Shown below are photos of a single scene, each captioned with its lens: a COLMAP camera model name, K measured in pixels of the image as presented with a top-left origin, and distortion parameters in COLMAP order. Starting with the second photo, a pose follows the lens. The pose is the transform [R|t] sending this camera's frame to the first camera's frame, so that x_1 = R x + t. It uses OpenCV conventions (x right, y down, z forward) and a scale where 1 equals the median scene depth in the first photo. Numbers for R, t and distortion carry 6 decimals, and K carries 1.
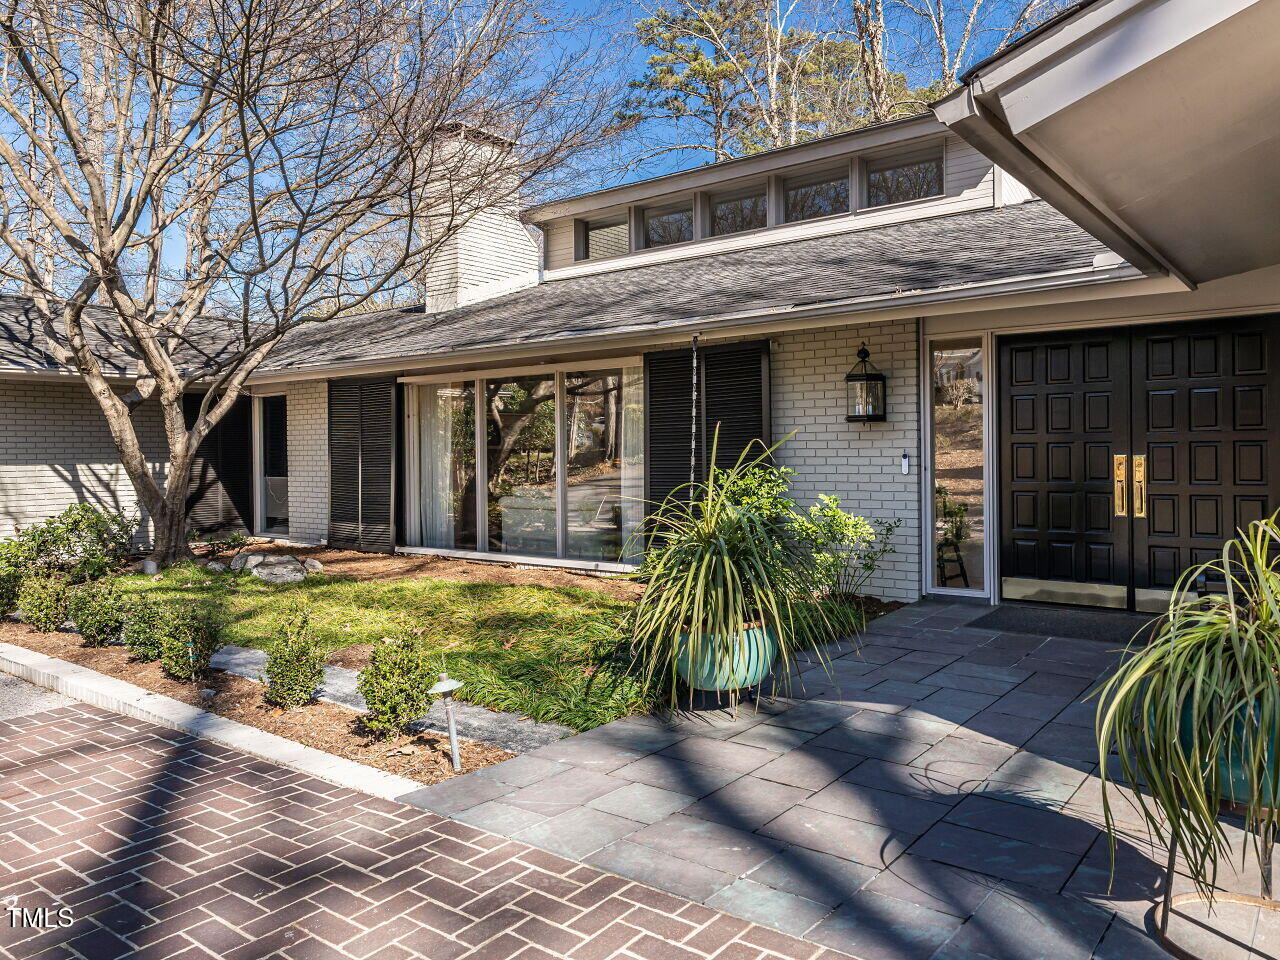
lens RADIAL K [[934.3, 0, 643.8], [0, 934.3, 461.2], [0, 0, 1]] dist [0.003991, 0.005319]
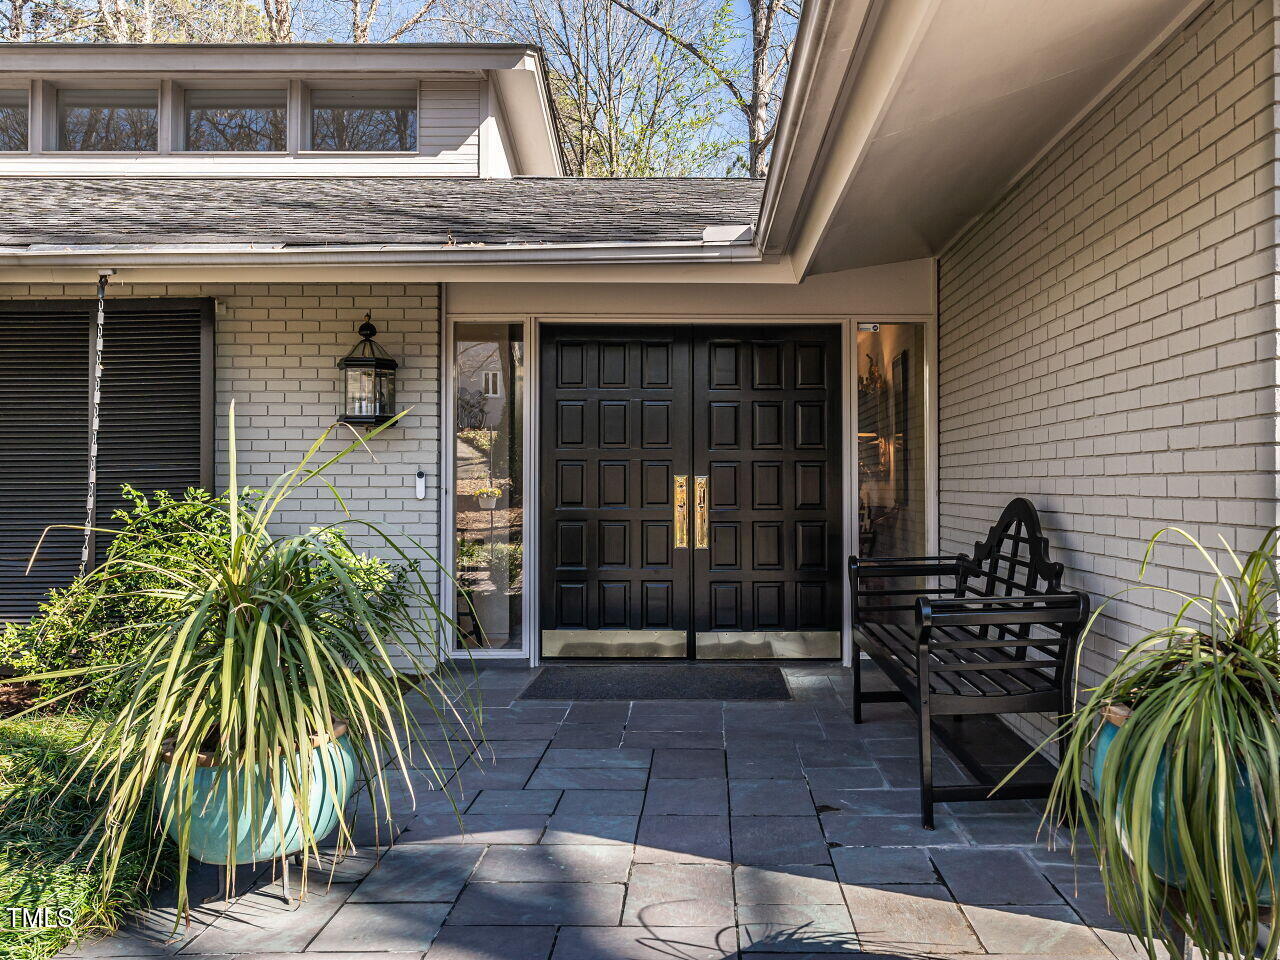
lens RADIAL K [[1052.5, 0, 640.0], [0, 1052.5, 480.0], [0, 0, 1]] dist [-0.009090, 0.008787]
pose [[0.782943, 0.019556, 0.621786, -0.102092], [-0.004627, 0.999661, -0.025614, 0.019468], [-0.622077, 0.017177, 0.782768, 0.247893]]
